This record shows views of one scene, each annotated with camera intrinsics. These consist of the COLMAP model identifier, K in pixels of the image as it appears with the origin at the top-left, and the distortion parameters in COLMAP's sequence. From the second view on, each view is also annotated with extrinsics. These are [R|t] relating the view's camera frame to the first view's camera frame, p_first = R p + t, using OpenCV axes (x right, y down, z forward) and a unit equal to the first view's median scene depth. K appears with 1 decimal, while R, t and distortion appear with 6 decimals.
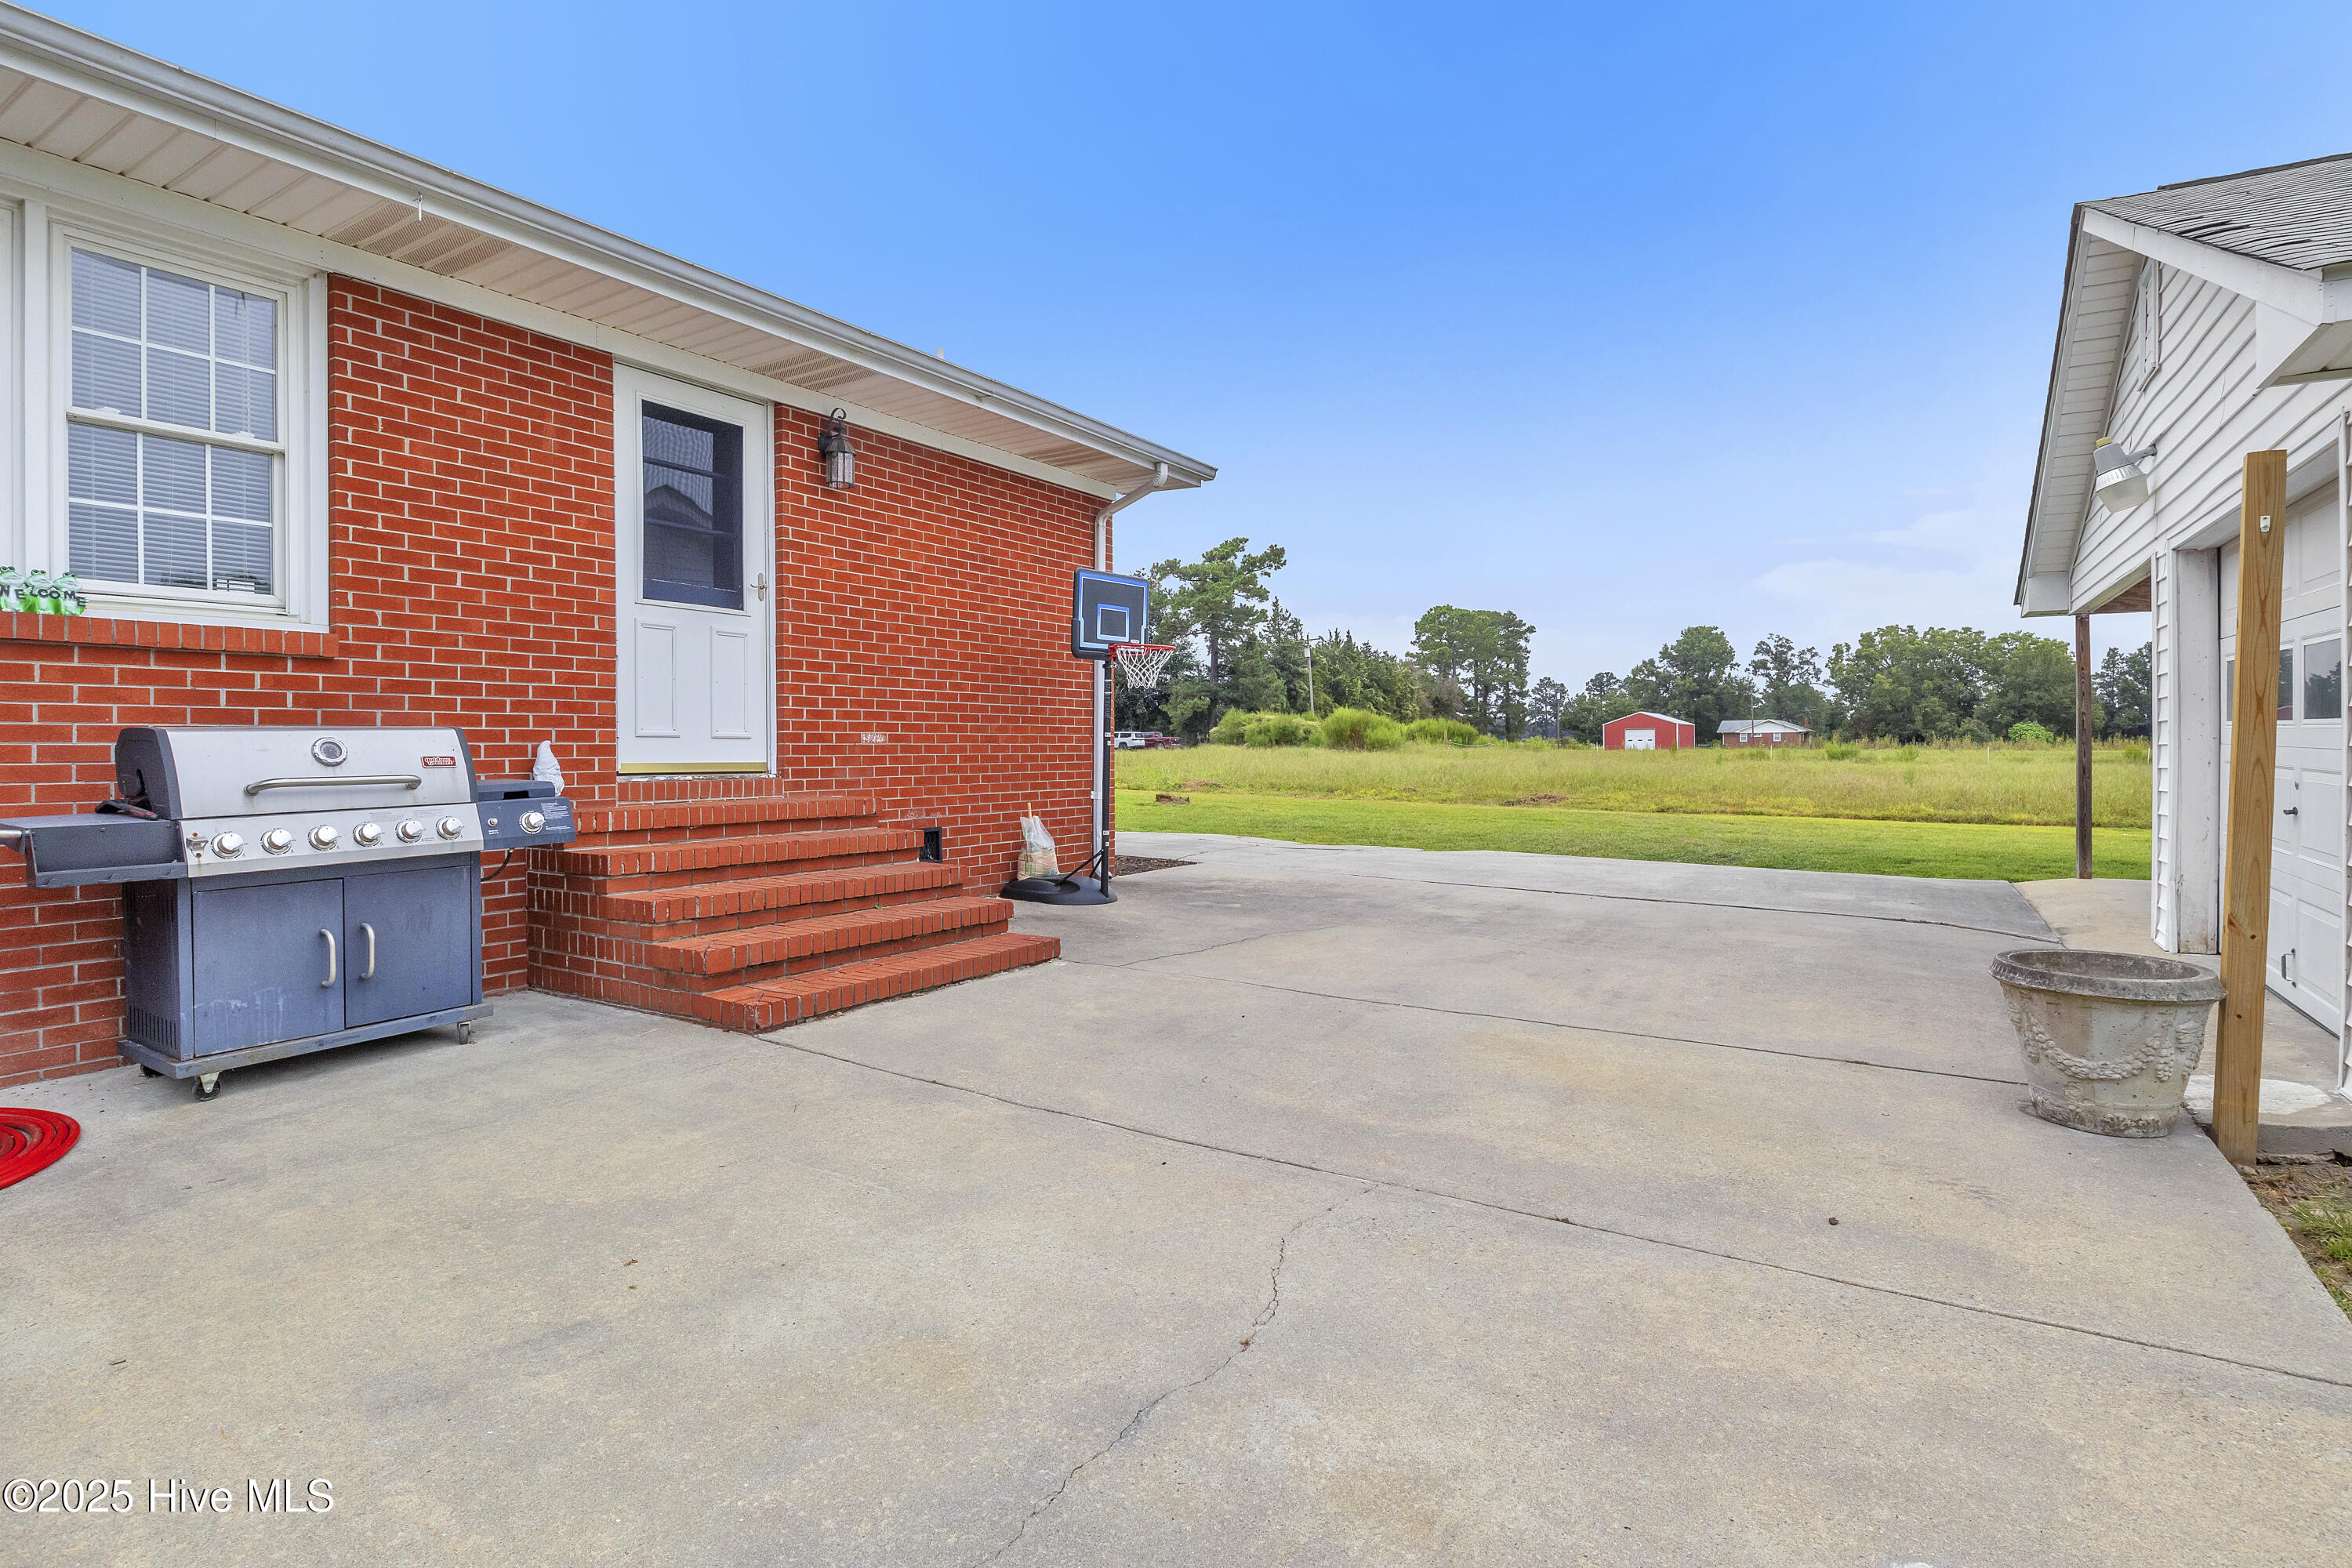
lens RADIAL K [[1186.6, 0, 1187.1], [0, 1186.6, 769.0], [0, 0, 1]] dist [-0.005325, -0.004514]
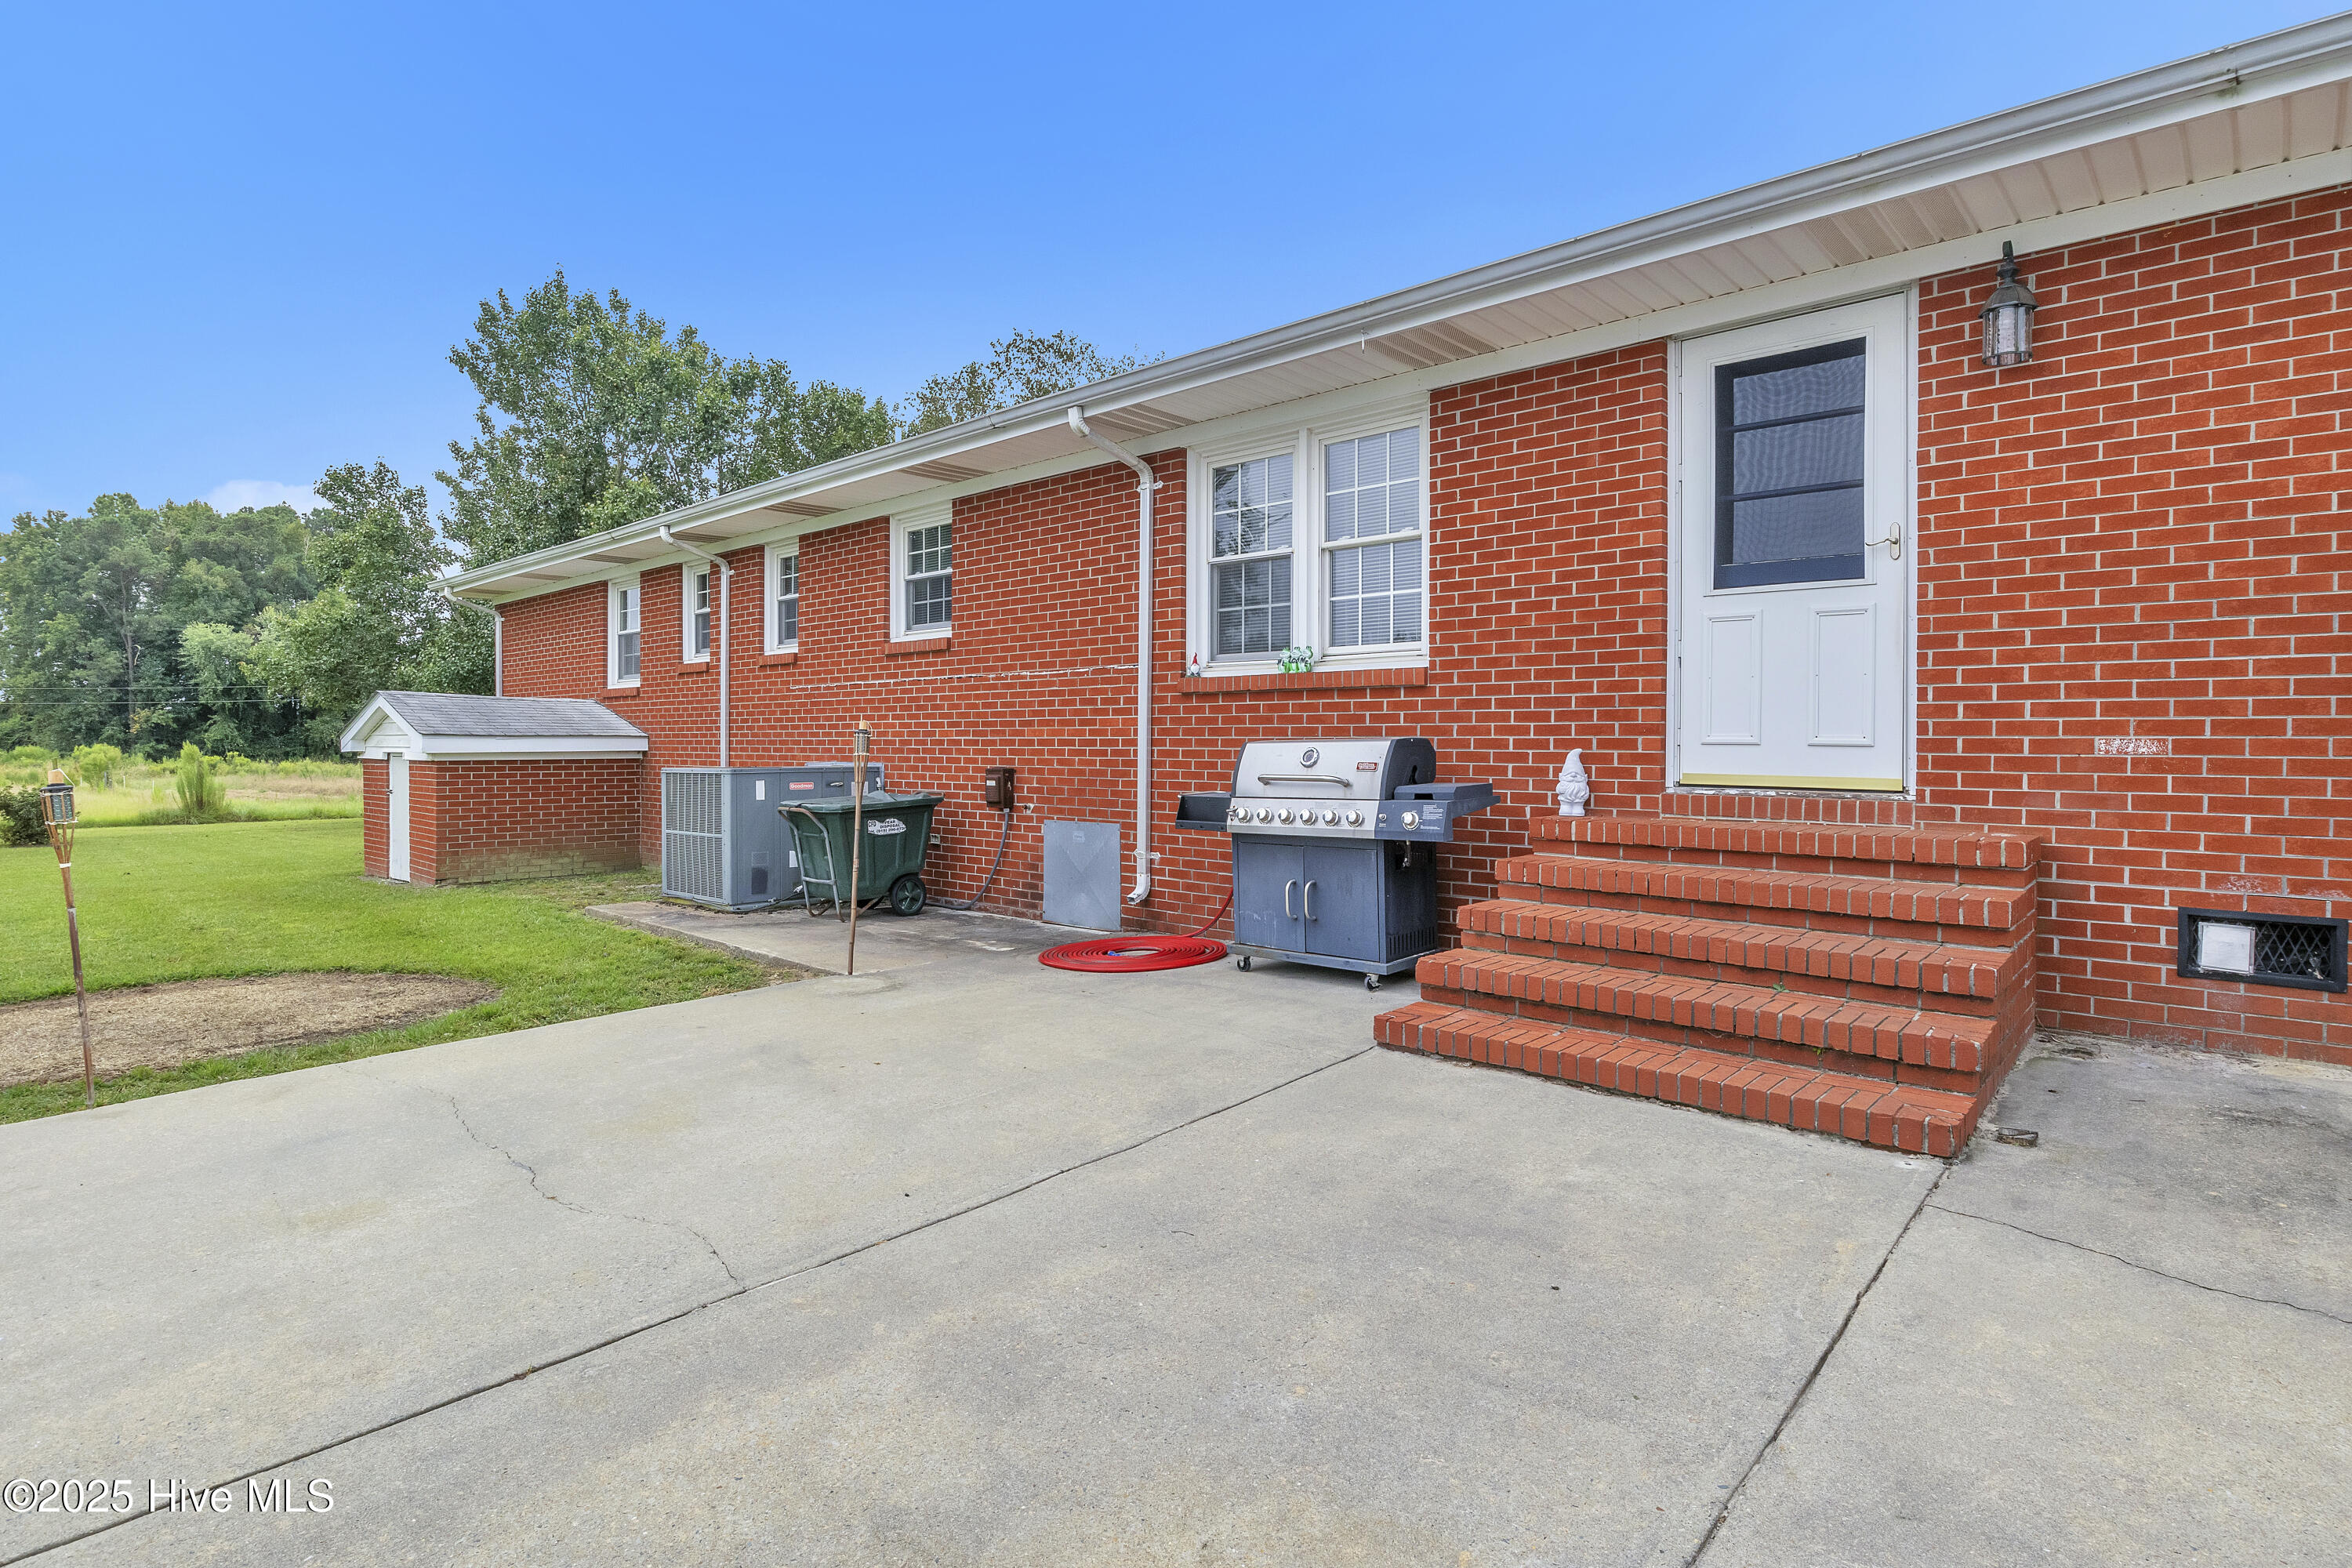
lens RADIAL K [[1186.6, 0, 1166.6], [0, 1186.6, 744.5], [0, 0, 1]] dist [-0.005325, -0.004514]
pose [[-0.199530, 0.009228, -0.979848, 0.519295], [-0.017178, 0.999769, 0.012914, -0.033035], [0.979741, 0.019408, -0.199326, 0.810775]]
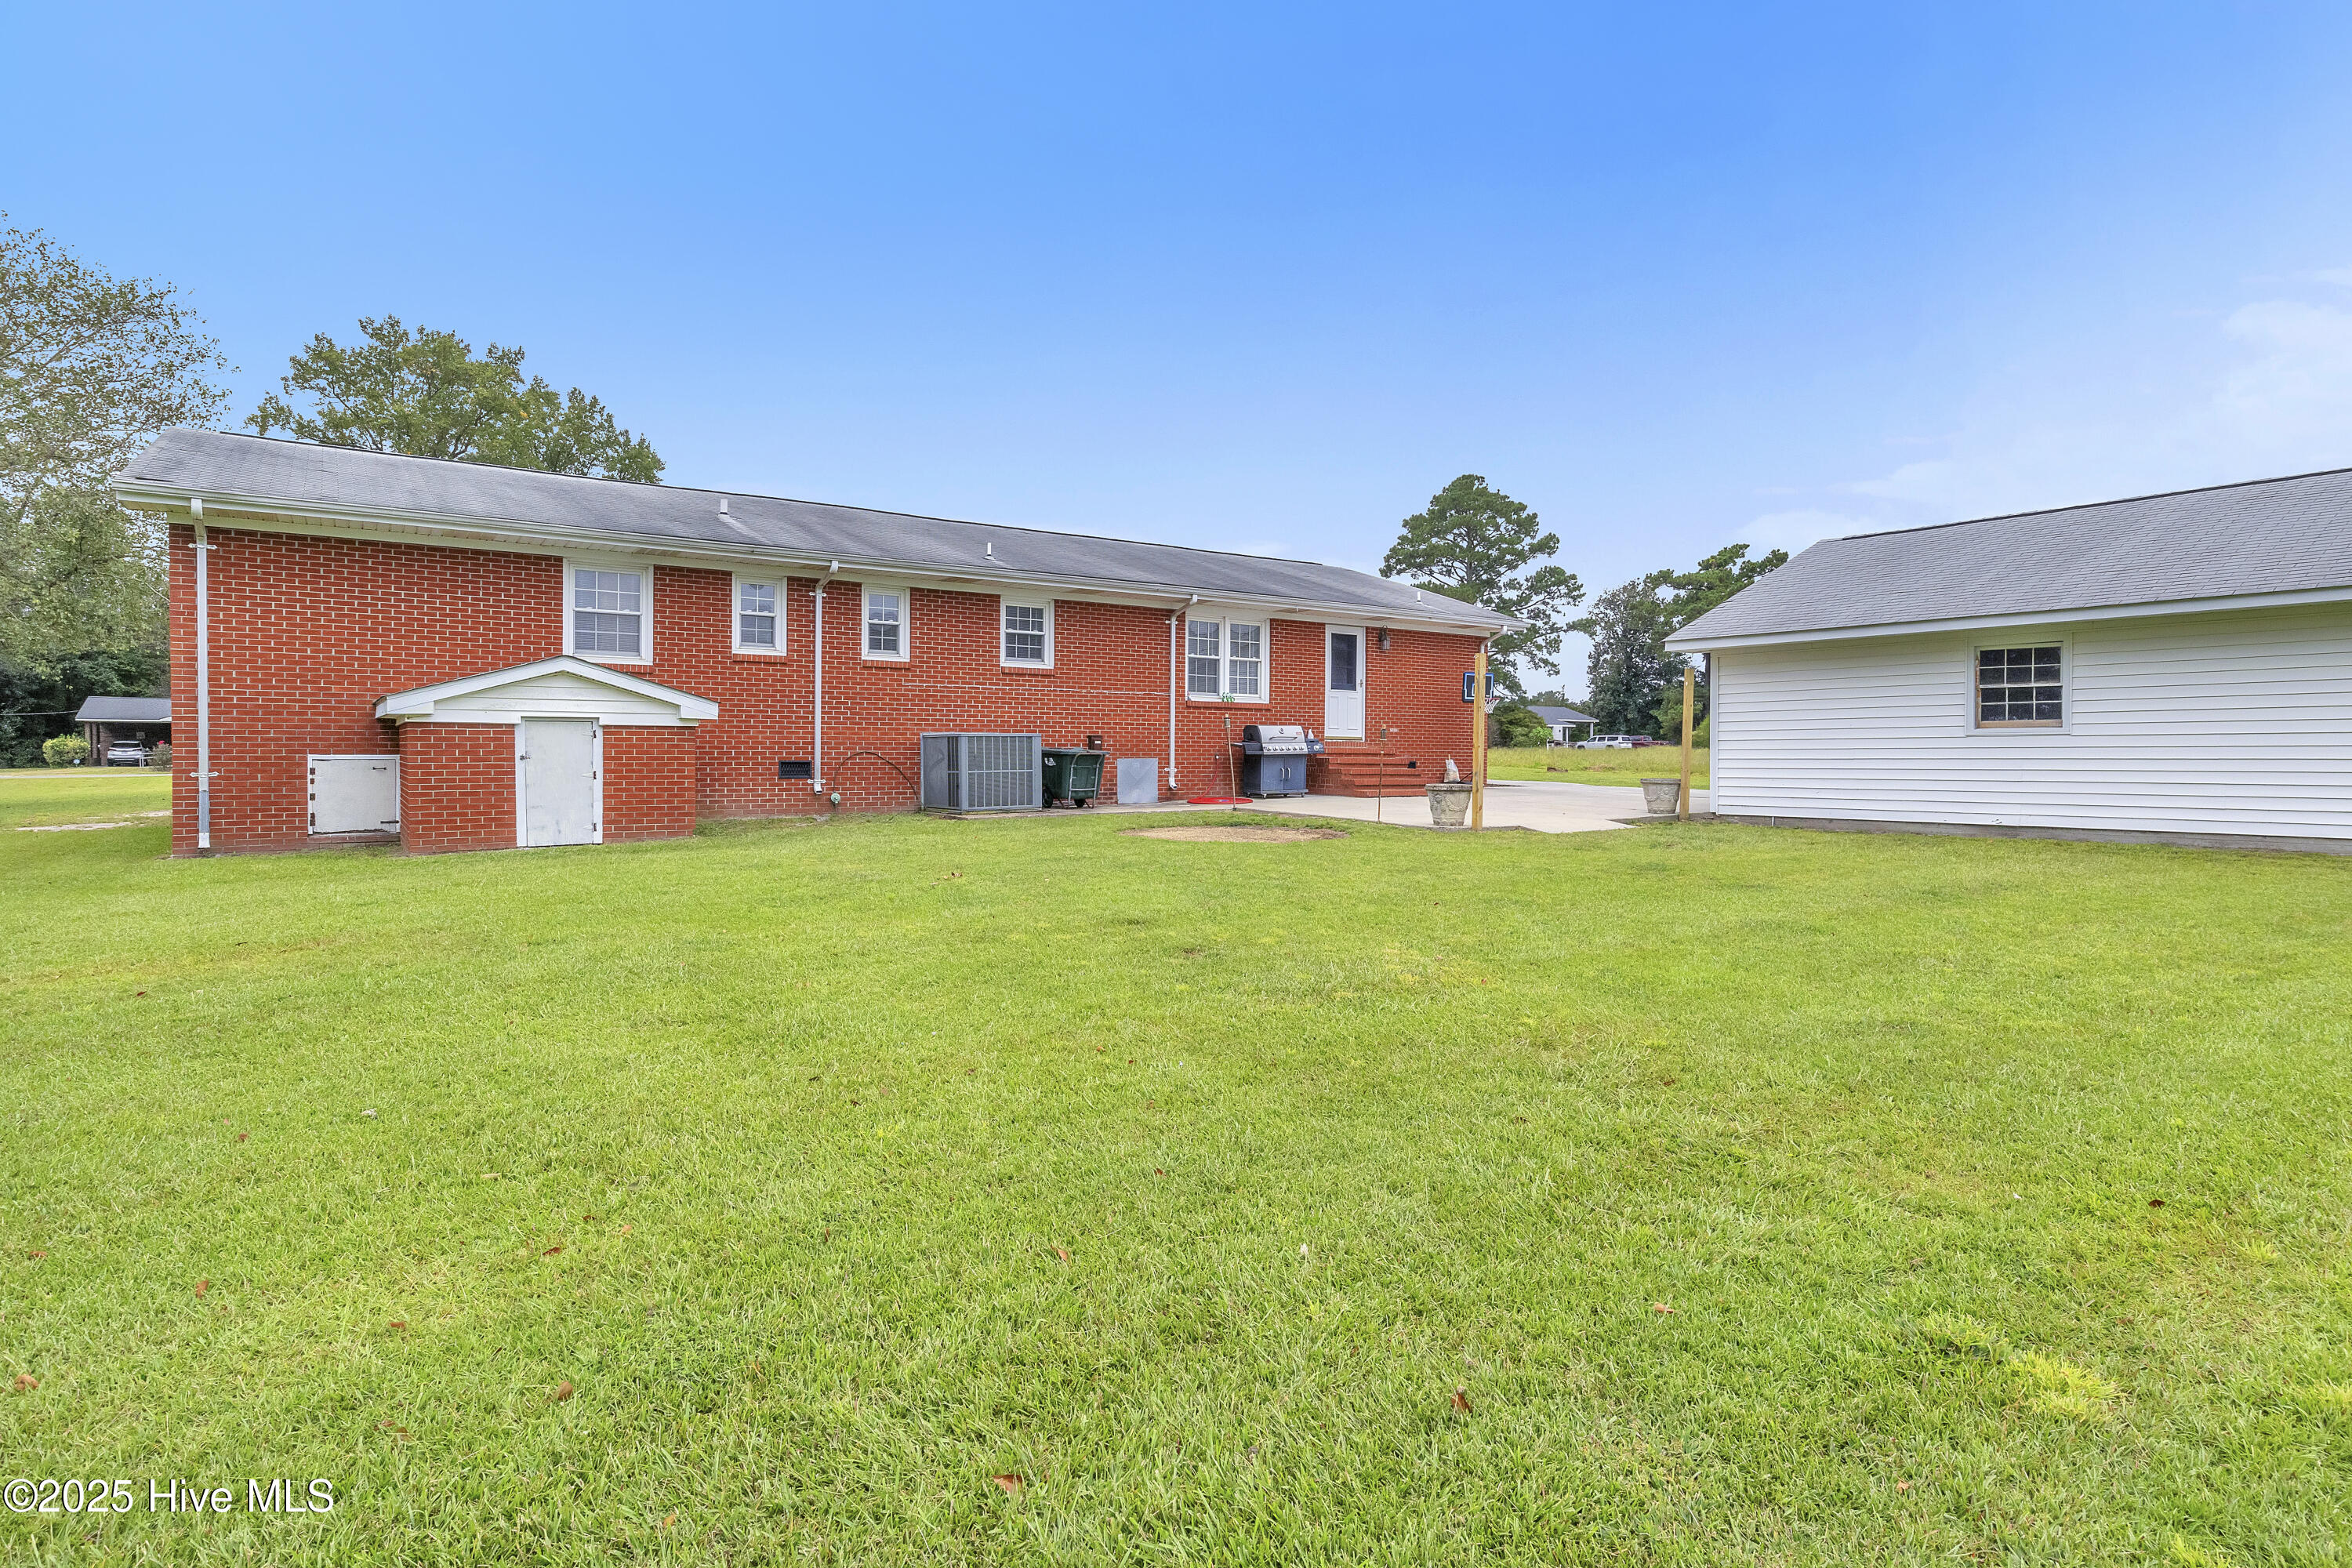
lens RADIAL K [[1186.6, 0, 1183.9], [0, 1186.6, 776.1], [0, 0, 1]] dist [-0.005325, -0.004514]
pose [[0.912909, 0.020091, -0.407669, 0.614150], [-0.018965, 0.999797, 0.006805, 0.103520], [0.407723, 0.001520, 0.913104, -2.520864]]
